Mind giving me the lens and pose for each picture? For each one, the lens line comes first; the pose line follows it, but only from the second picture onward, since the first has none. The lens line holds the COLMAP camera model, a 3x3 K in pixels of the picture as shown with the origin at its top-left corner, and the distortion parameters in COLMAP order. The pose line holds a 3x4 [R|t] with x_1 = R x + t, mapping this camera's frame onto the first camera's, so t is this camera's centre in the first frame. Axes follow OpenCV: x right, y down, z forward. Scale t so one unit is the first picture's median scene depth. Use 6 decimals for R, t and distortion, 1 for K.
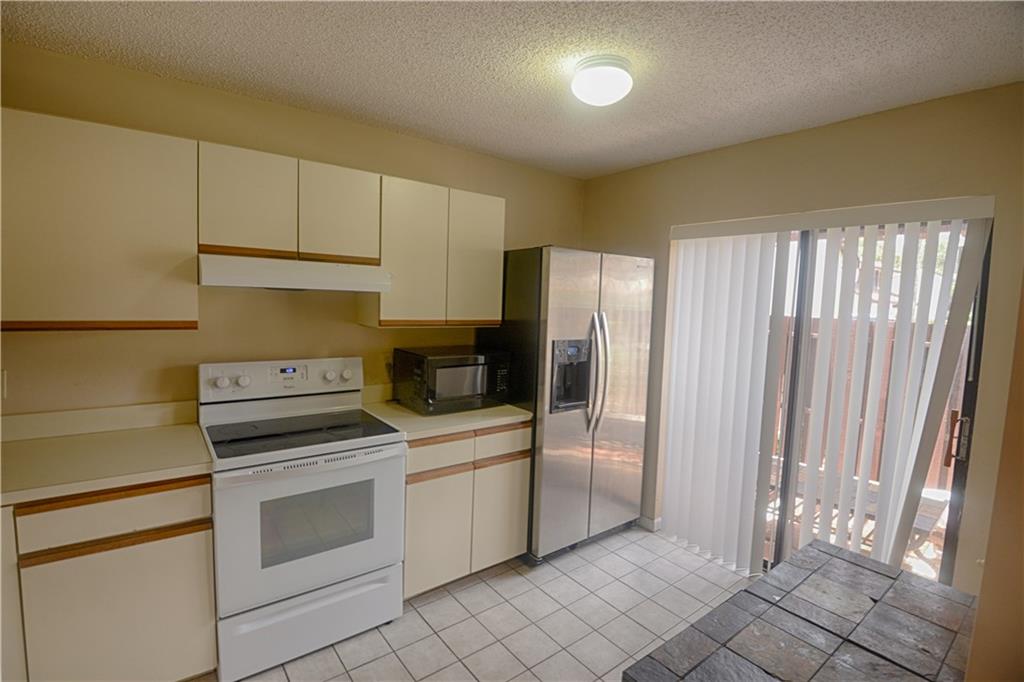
lens RADIAL K [[468.7, 0, 511.1], [0, 468.7, 332.7], [0, 0, 1]] dist [0.000925, -0.029383]
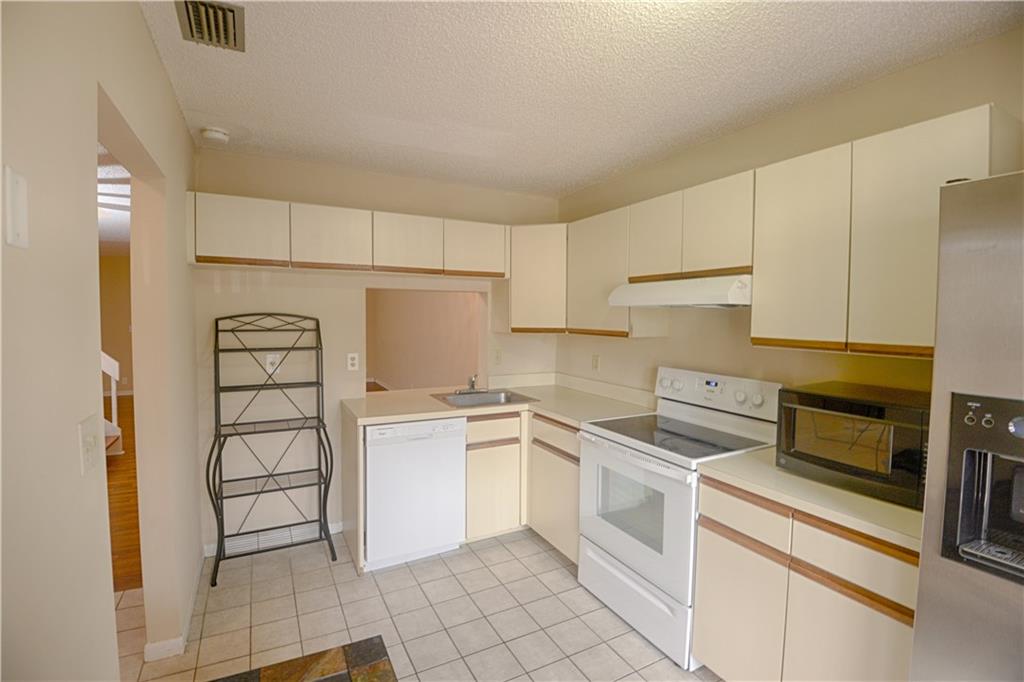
lens RADIAL K [[468.7, 0, 511.1], [0, 468.7, 332.7], [0, 0, 1]] dist [0.000925, -0.029383]
pose [[-0.164645, 0.002404, -0.986350, 0.650885], [-0.091491, 0.995649, 0.017699, -0.011078], [0.982101, 0.093156, -0.163709, 0.730074]]
